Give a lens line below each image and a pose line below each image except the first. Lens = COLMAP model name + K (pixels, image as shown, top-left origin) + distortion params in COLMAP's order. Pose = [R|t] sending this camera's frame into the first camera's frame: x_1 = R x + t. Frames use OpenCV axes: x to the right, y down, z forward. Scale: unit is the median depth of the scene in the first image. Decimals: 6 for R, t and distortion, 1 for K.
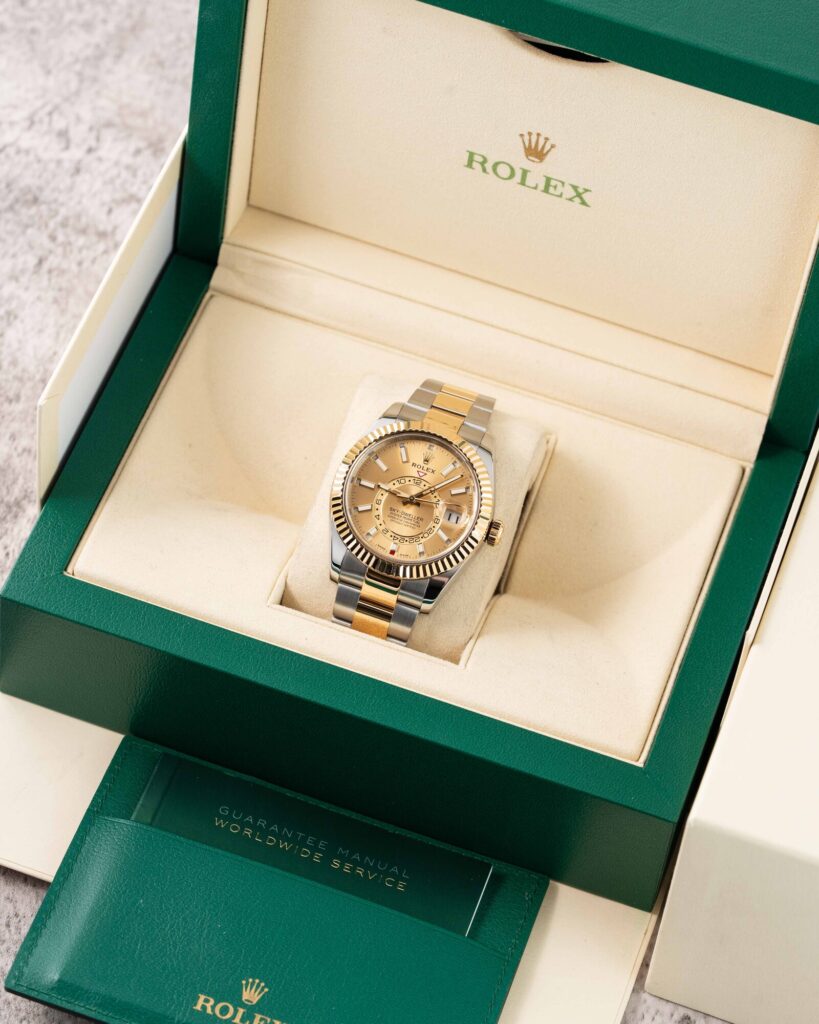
lens RADIAL K [[4935.3, 0, 411.3], [0, 4935.3, 512.1], [0, 0, 1]] dist [-0.039133, 0.000000]
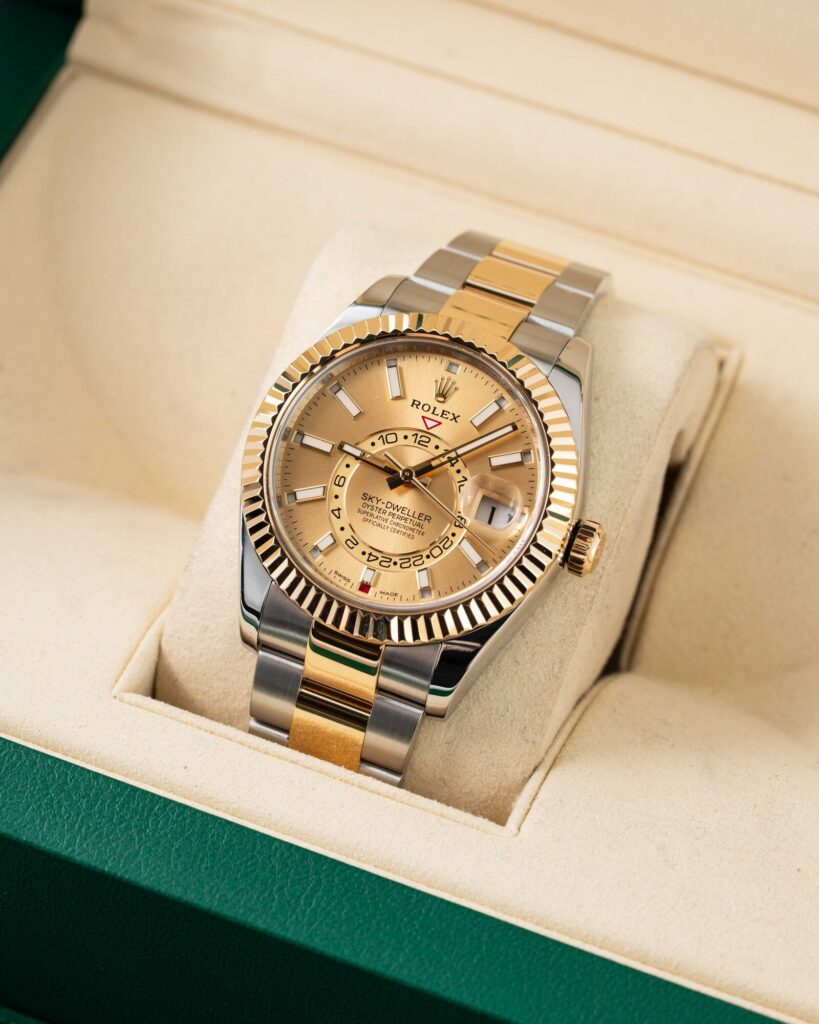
lens RADIAL K [[4935.3, 0, 409.0], [0, 4935.3, 515.0], [0, 0, 1]] dist [-0.039133, 0.000000]
pose [[0.994229, 0.006500, -0.107078, 0.050657], [-0.006825, 0.999973, -0.002668, 0.002419], [0.107058, 0.003383, 0.994247, 0.523963]]
